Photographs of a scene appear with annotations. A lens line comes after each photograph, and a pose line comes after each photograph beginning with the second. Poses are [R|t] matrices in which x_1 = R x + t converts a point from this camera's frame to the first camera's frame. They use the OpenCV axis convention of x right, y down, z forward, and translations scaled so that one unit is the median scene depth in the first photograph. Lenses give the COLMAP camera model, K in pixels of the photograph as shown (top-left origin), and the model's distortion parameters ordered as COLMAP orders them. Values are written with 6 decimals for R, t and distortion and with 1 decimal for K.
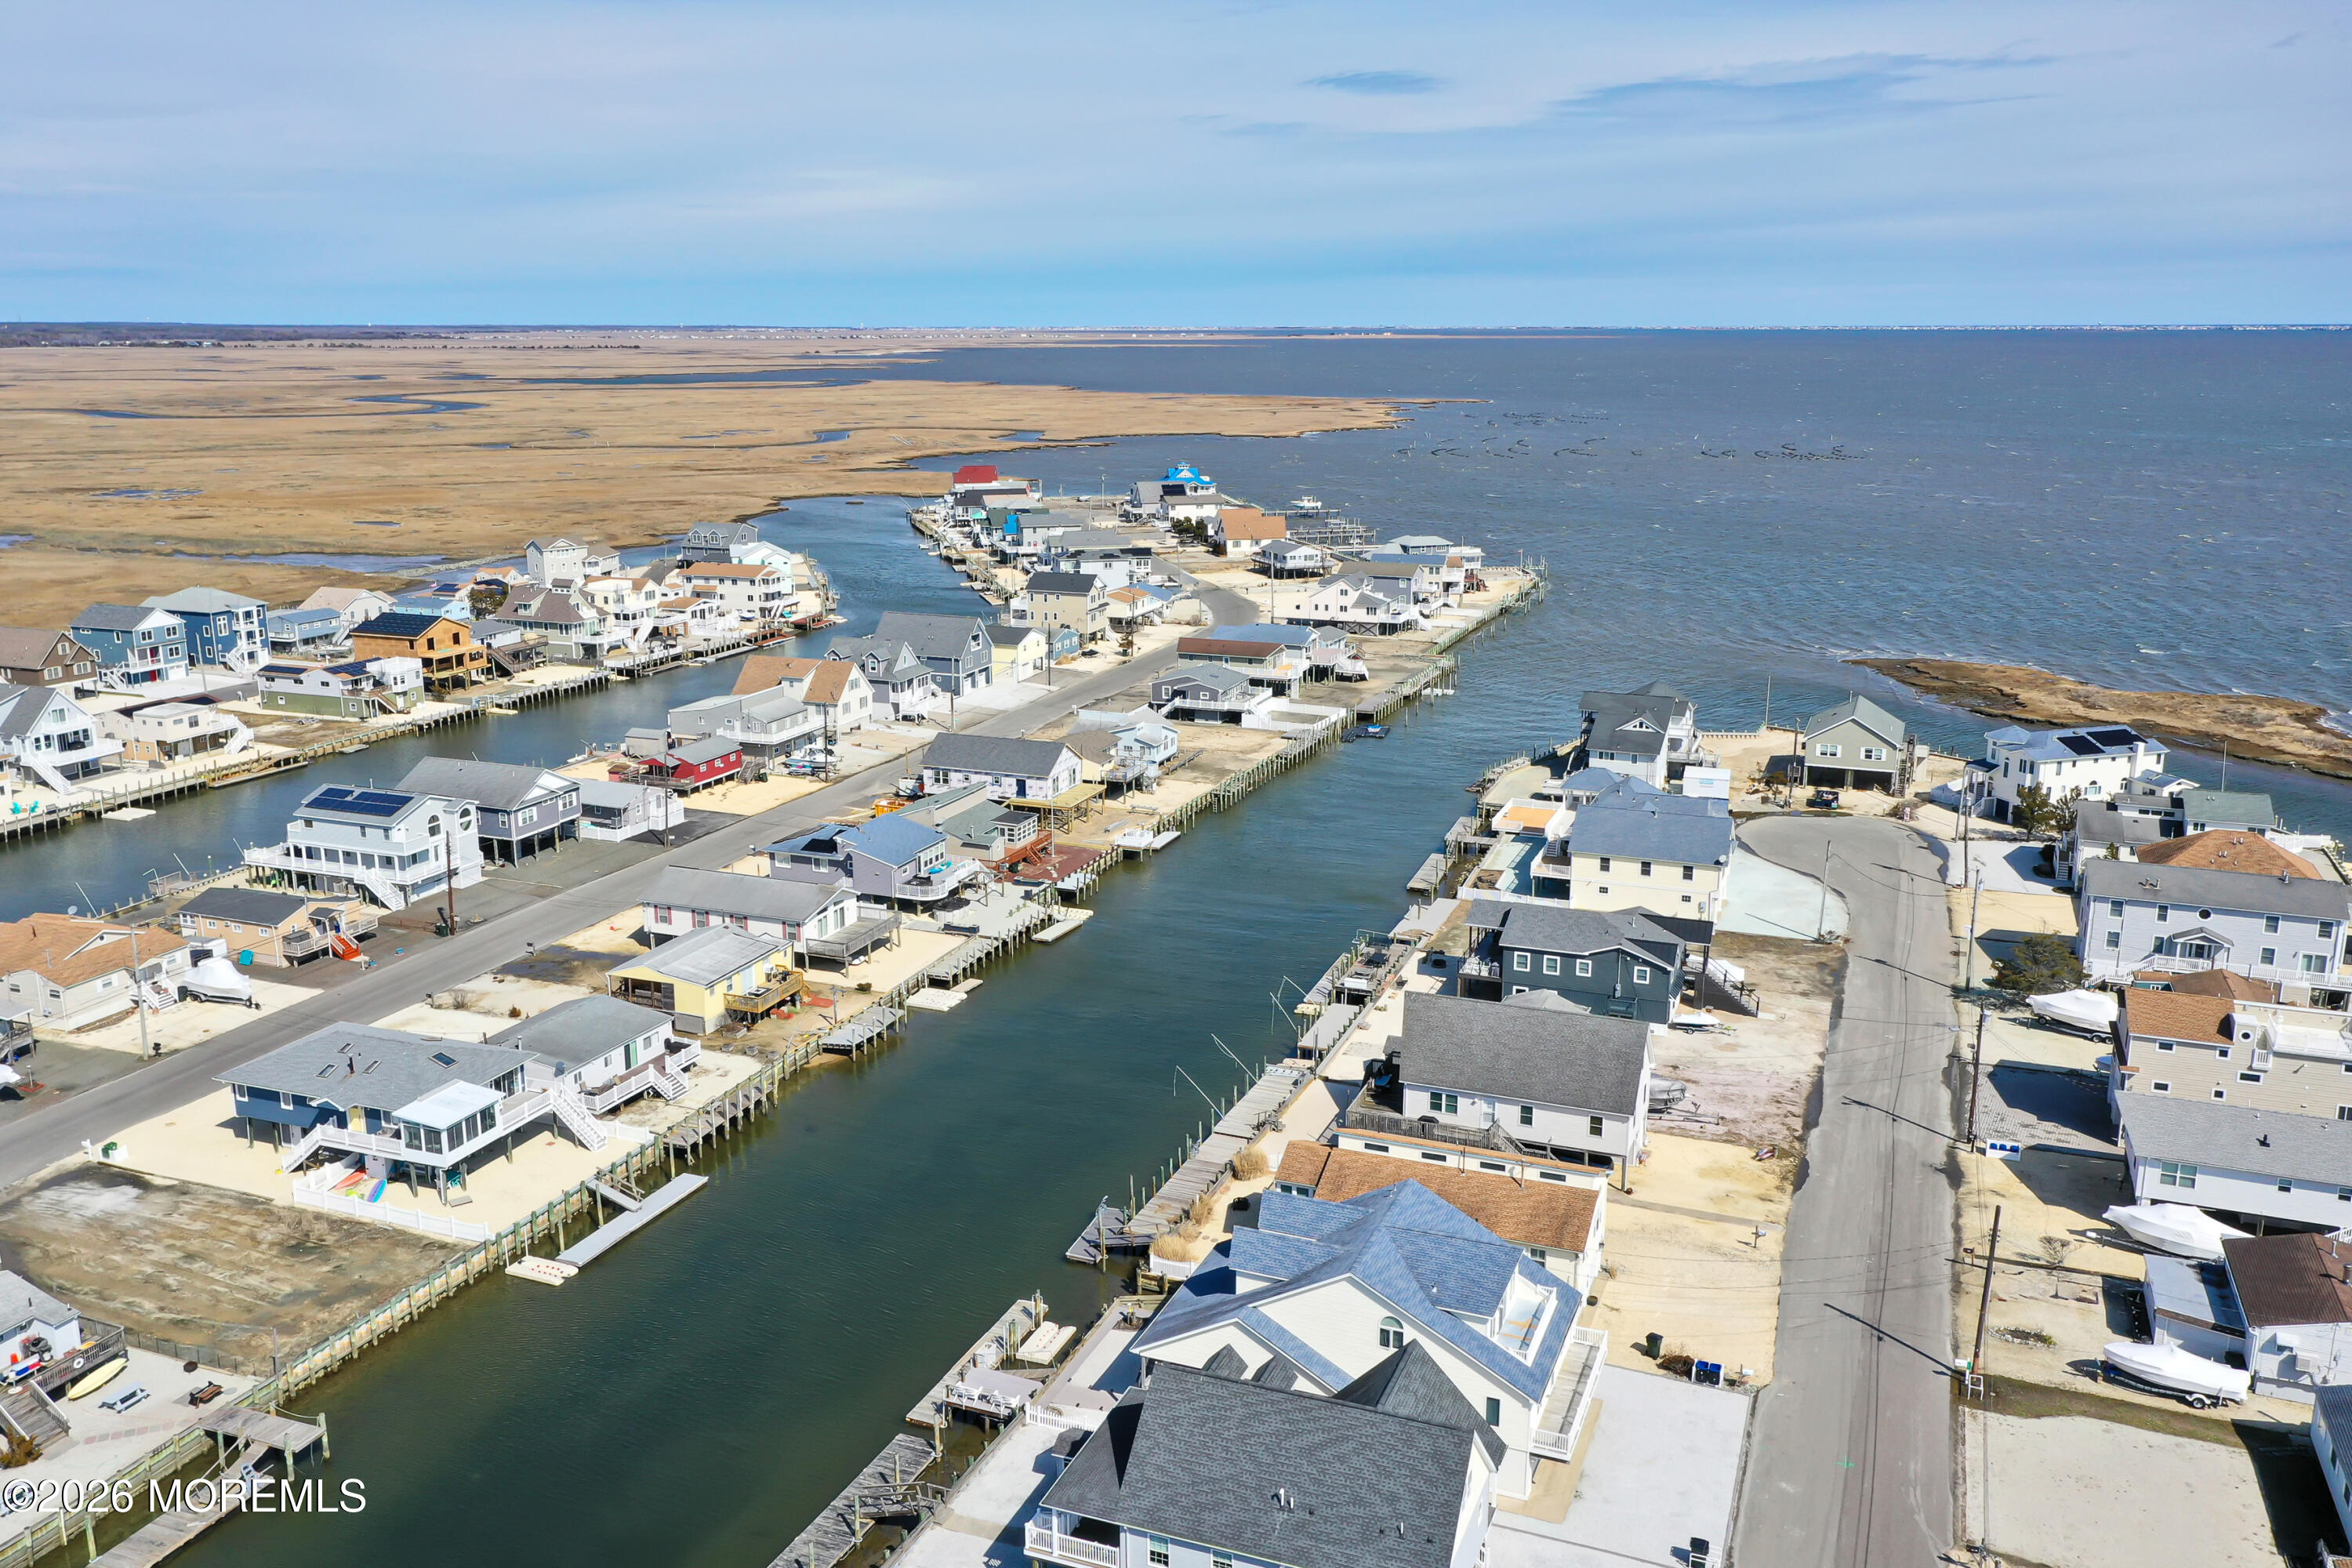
lens RADIAL K [[1900.5, 0, 1176.0], [0, 1900.5, 784.0], [0, 0, 1]] dist [0.016544, 0.014851]
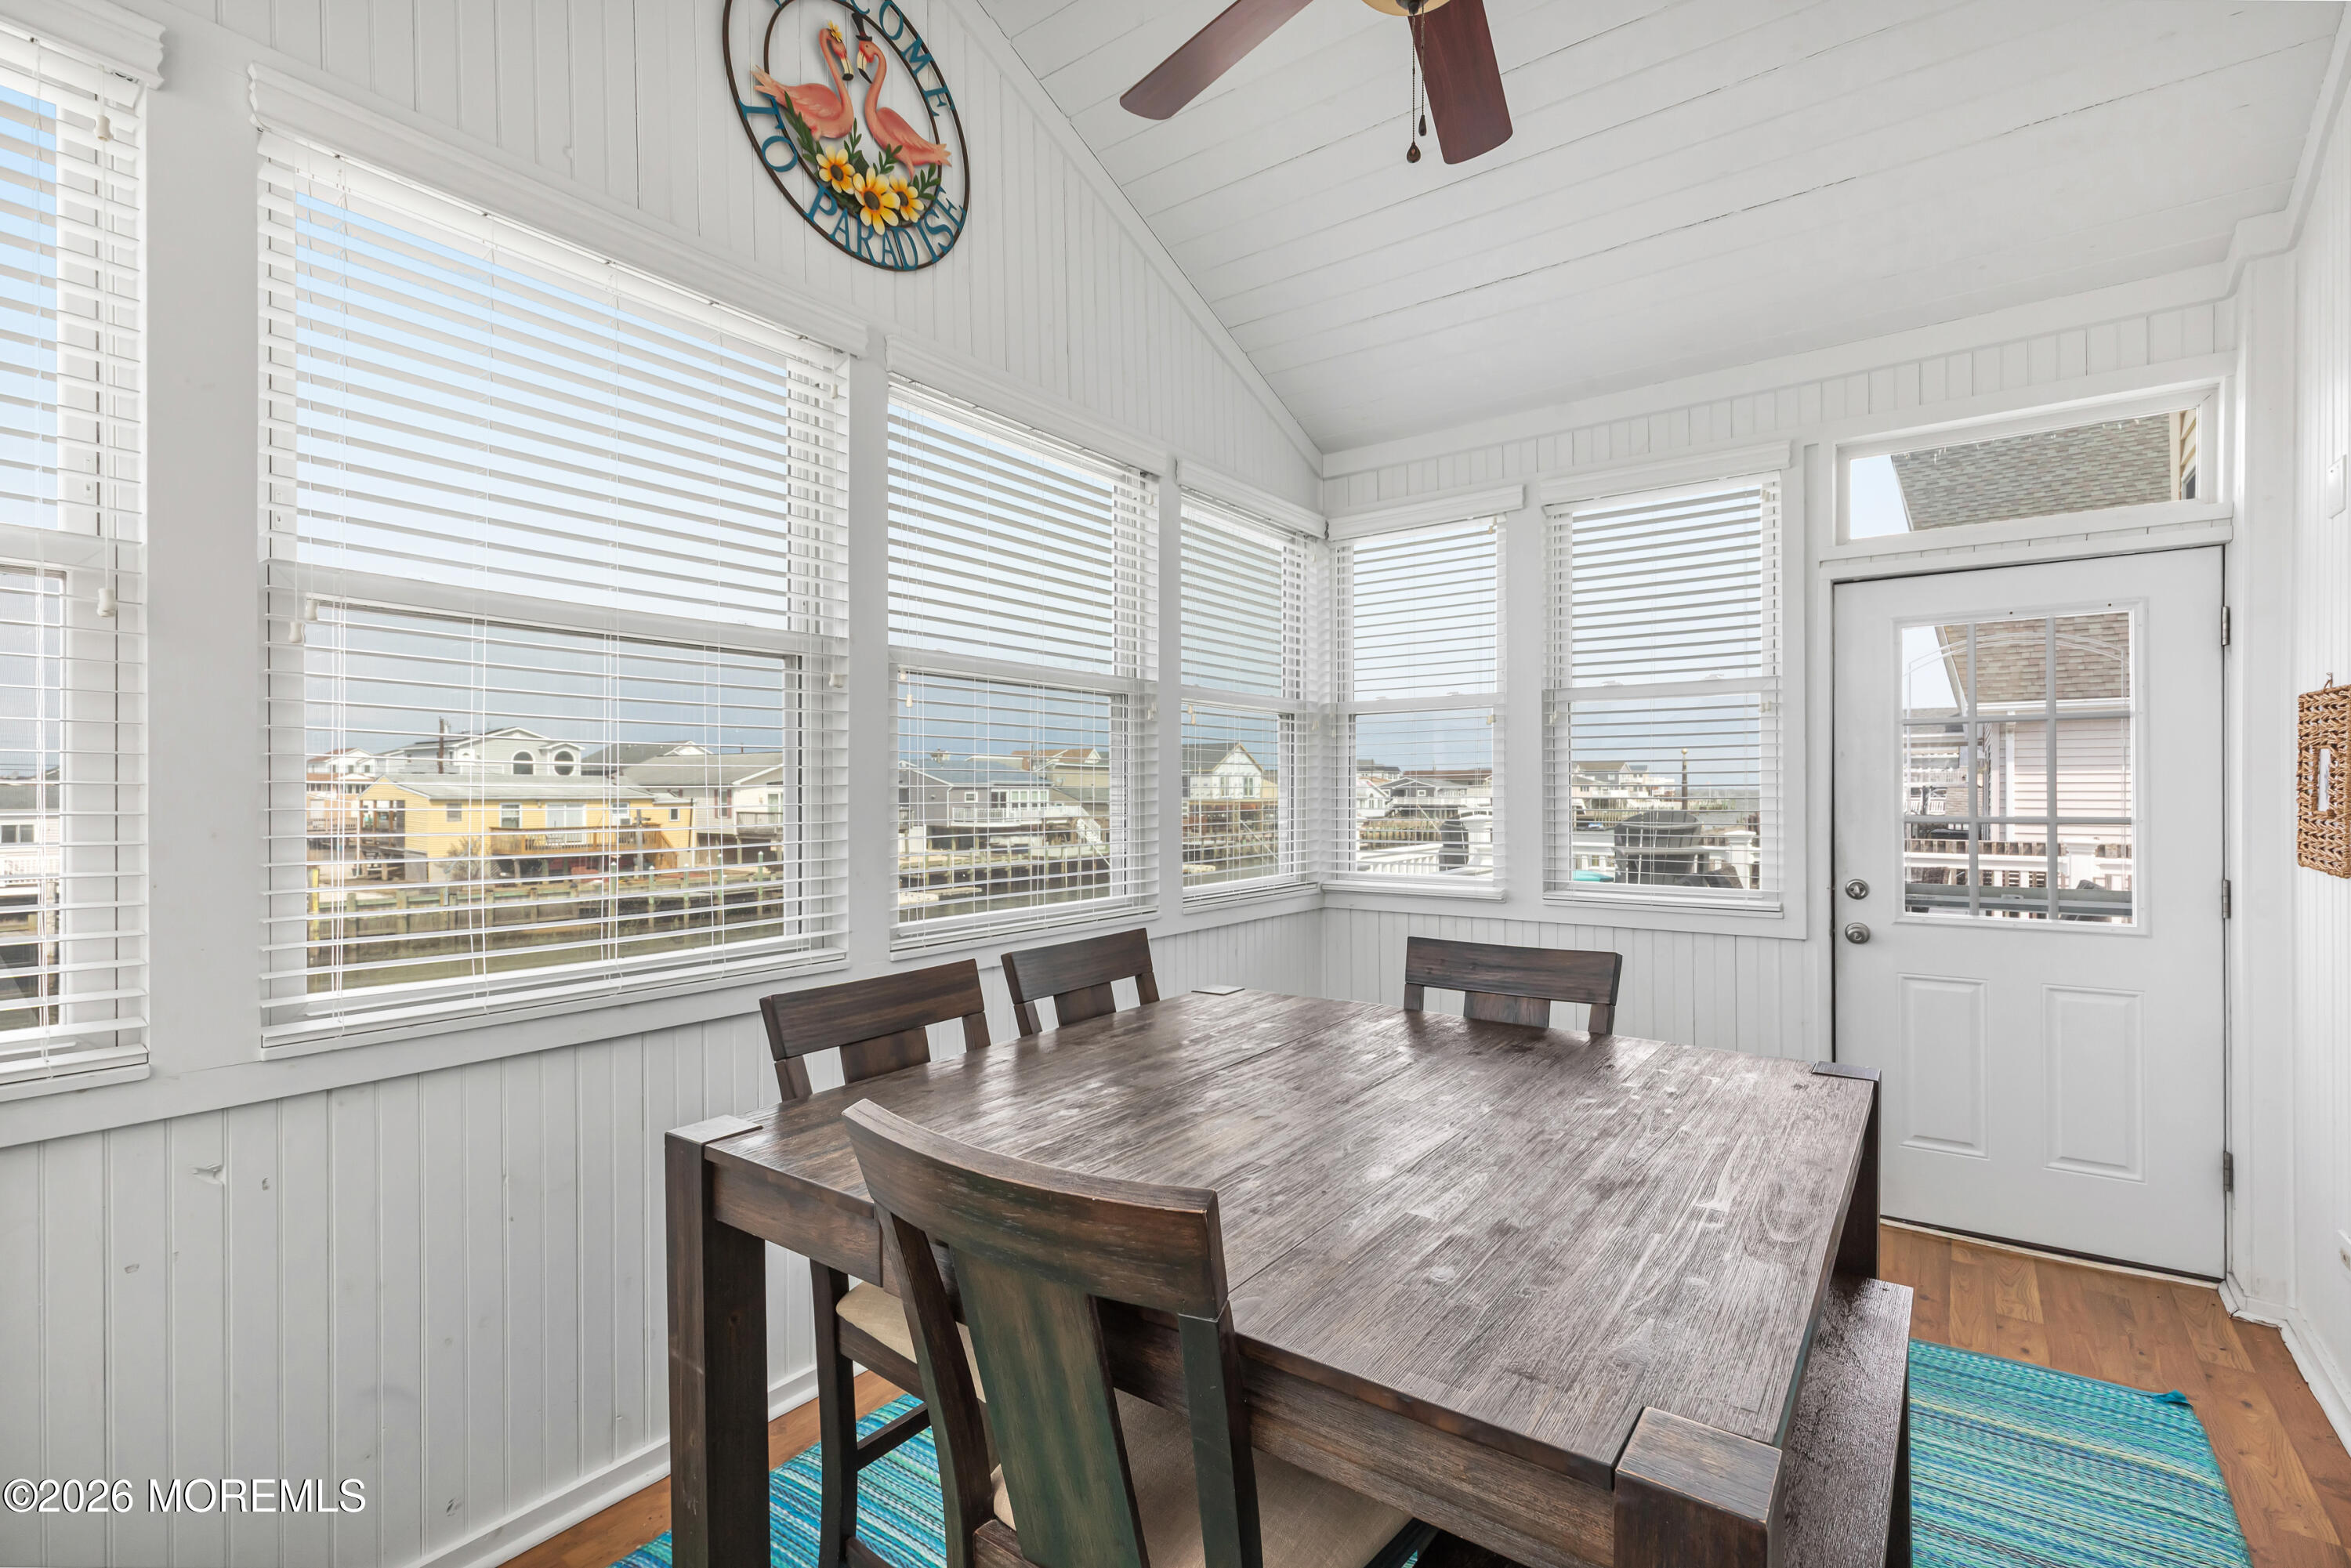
lens RADIAL K [[1051.6, 0, 1173.6], [0, 1051.6, 805.9], [0, 0, 1]] dist [-0.001338, -0.000478]
pose [[0.966263, 0.002043, -0.257550, 0.032449], [-0.059383, 0.974794, -0.215059, 0.093422], [0.250618, 0.223097, 0.942029, 0.423405]]
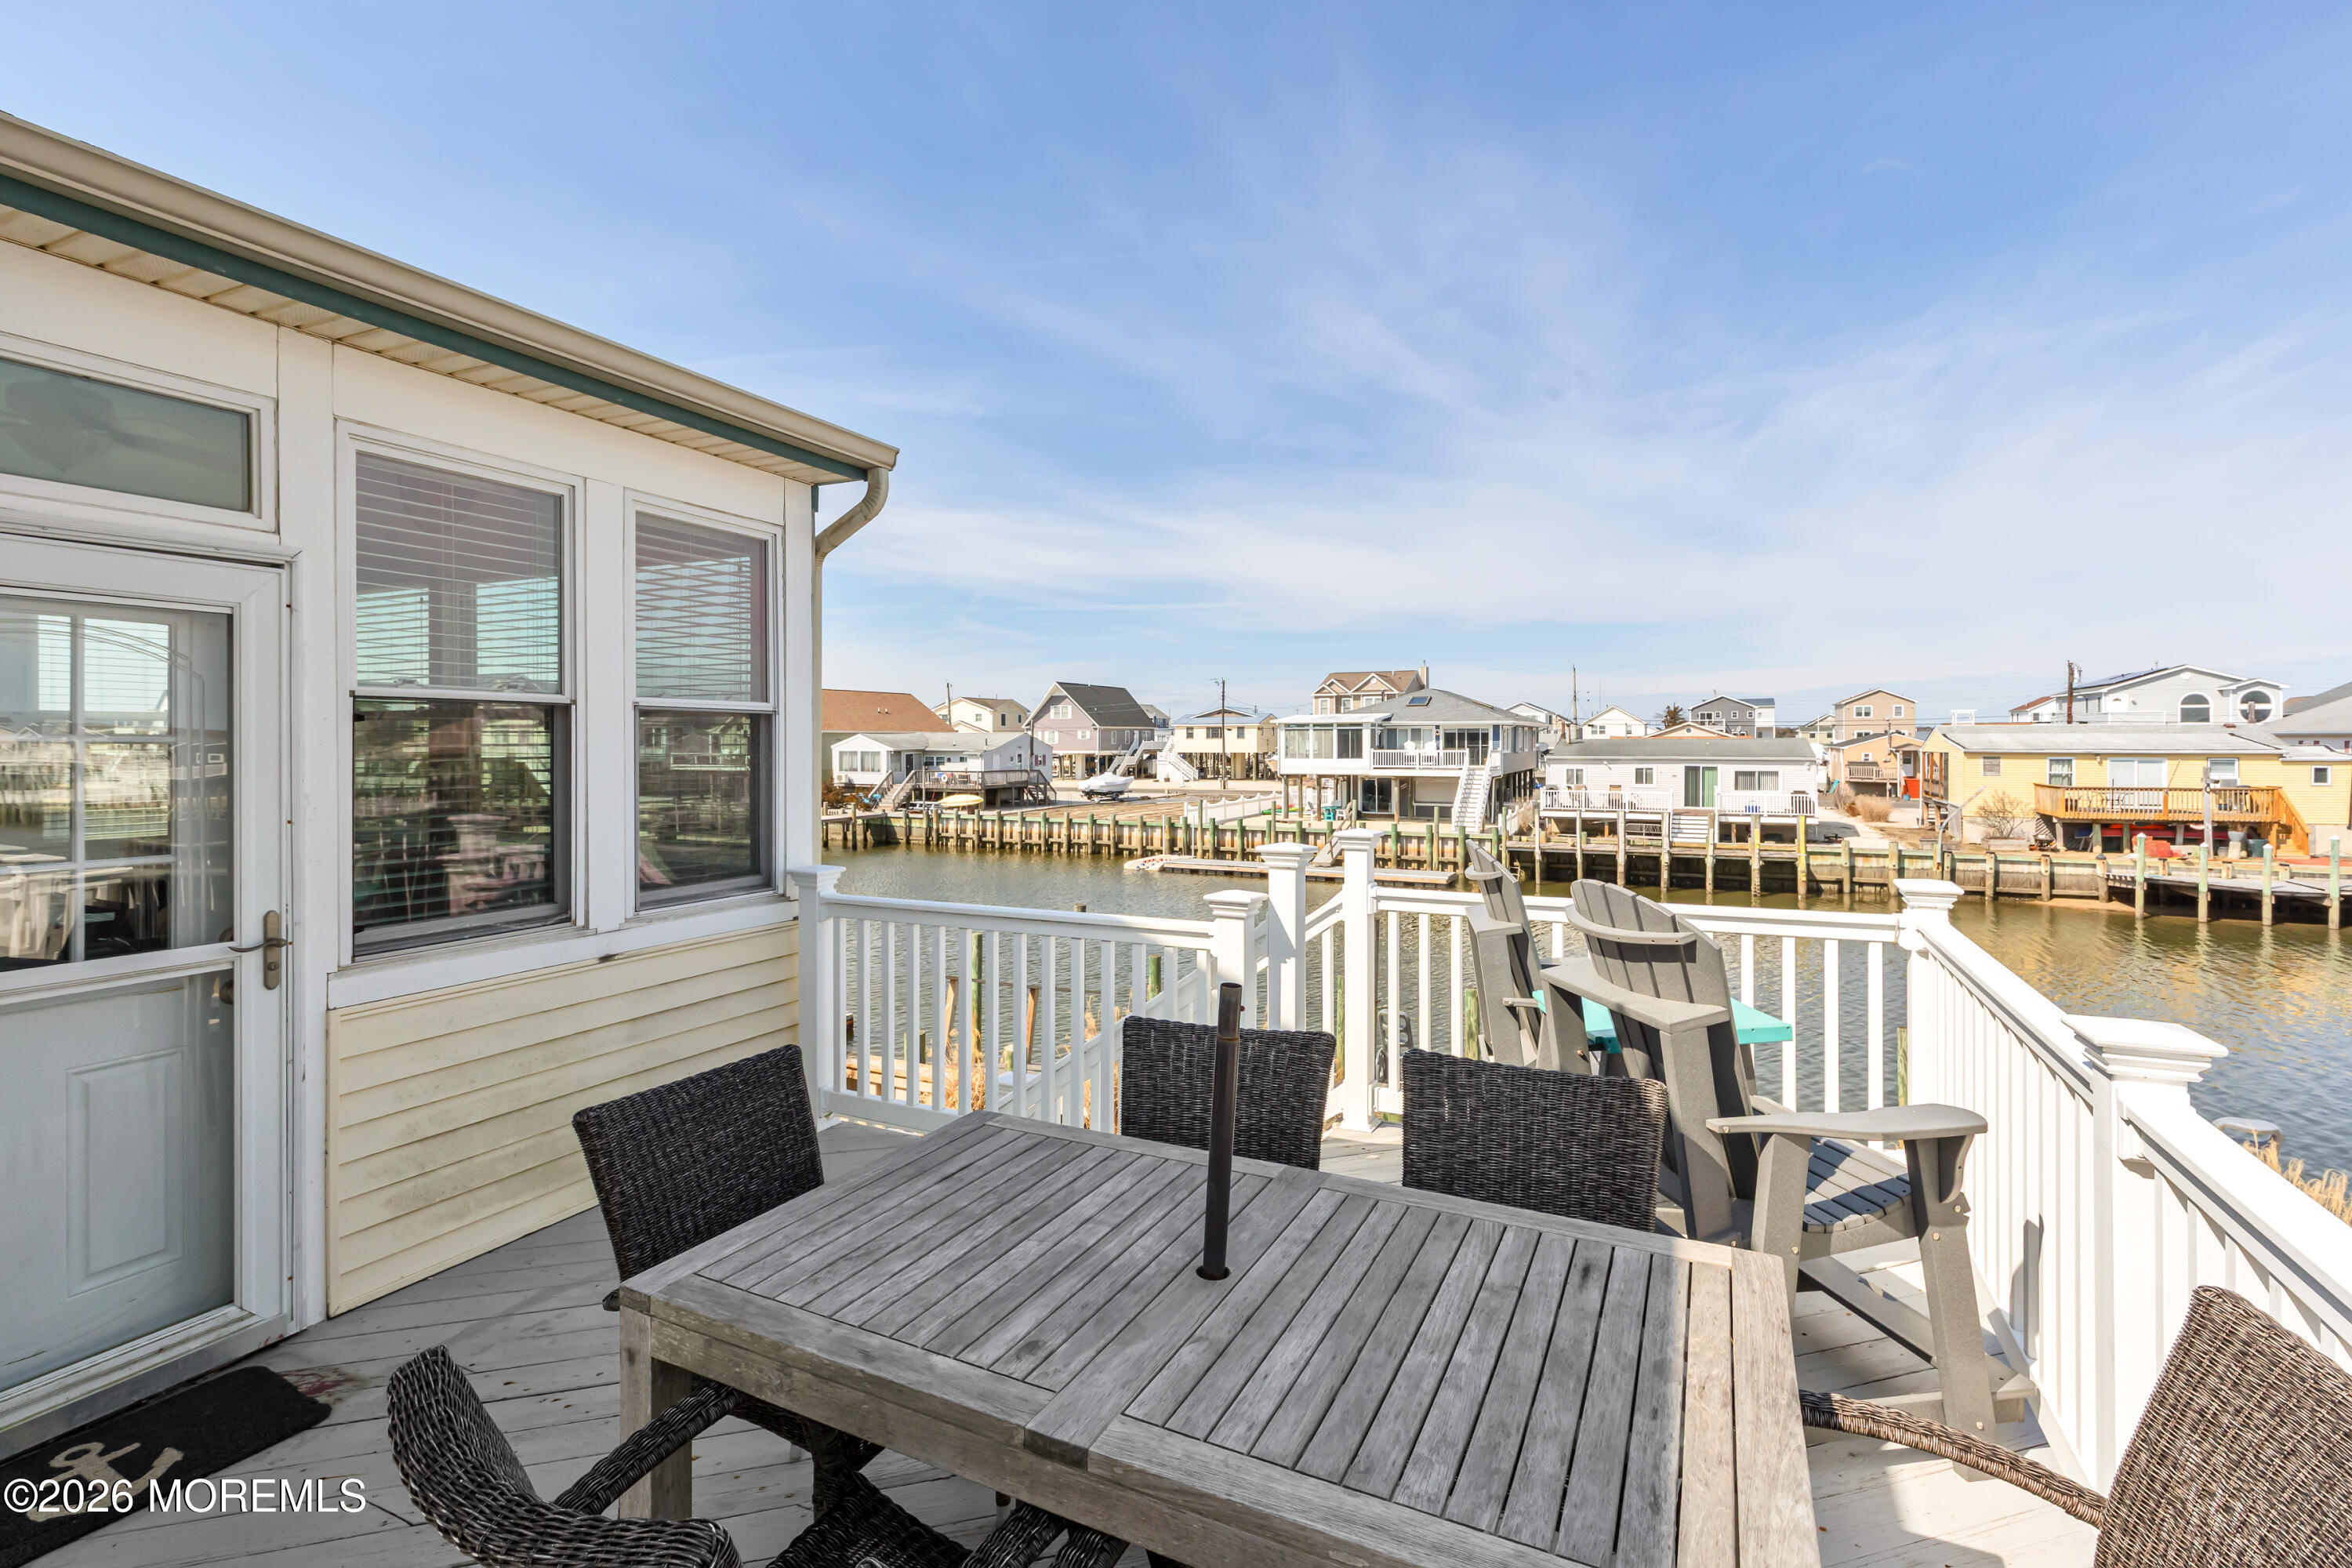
lens RADIAL K [[1059.6, 0, 1174.6], [0, 1059.6, 781.2], [0, 0, 1]] dist [0.001234, -0.000870]
pose [[-0.072218, 0.037219, -0.996694, 0.047071], [-0.234485, 0.970661, 0.053237, 0.086742], [0.969434, 0.237554, -0.061372, 0.447367]]
